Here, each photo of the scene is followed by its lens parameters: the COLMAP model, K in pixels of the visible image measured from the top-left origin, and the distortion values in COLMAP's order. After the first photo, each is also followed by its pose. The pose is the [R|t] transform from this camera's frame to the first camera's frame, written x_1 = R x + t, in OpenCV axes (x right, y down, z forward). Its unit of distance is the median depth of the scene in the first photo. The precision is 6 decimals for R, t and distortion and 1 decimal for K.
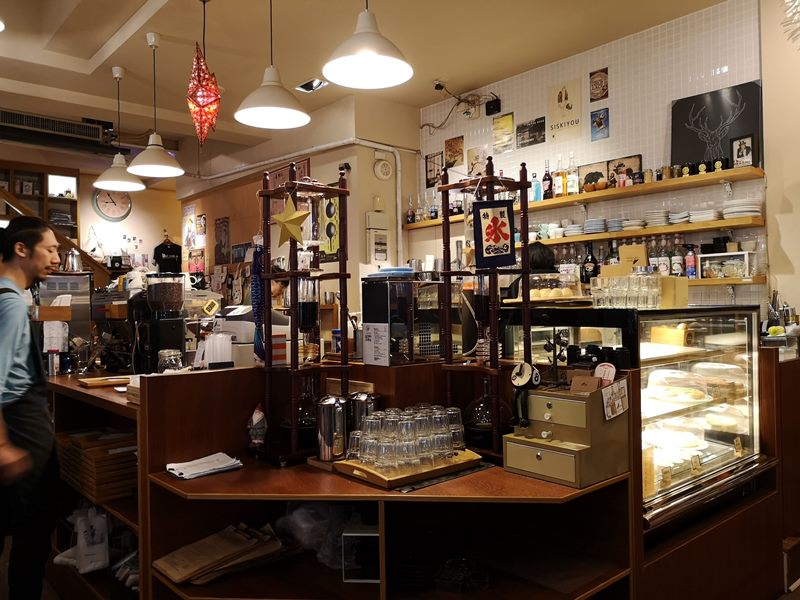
lens RADIAL K [[633.5, 0, 400.0], [0, 633.5, 300.0], [0, 0, 1]] dist [0.013540, -0.017752]
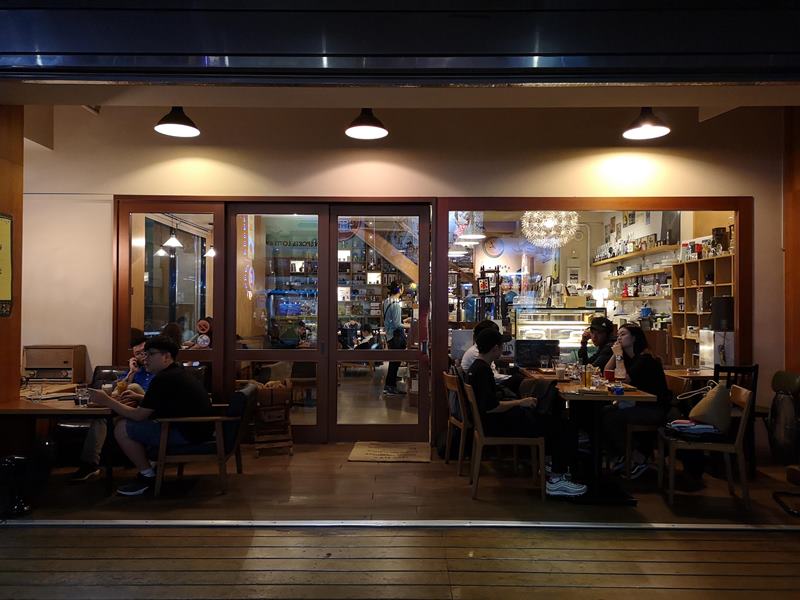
lens RADIAL K [[633.5, 0, 400.0], [0, 633.5, 300.0], [0, 0, 1]] dist [0.013540, -0.017752]
pose [[0.748683, 0.010797, -0.662840, 1.322059], [-0.012081, 0.999924, 0.002641, -0.014839], [0.662818, 0.006031, 0.748756, -1.251598]]
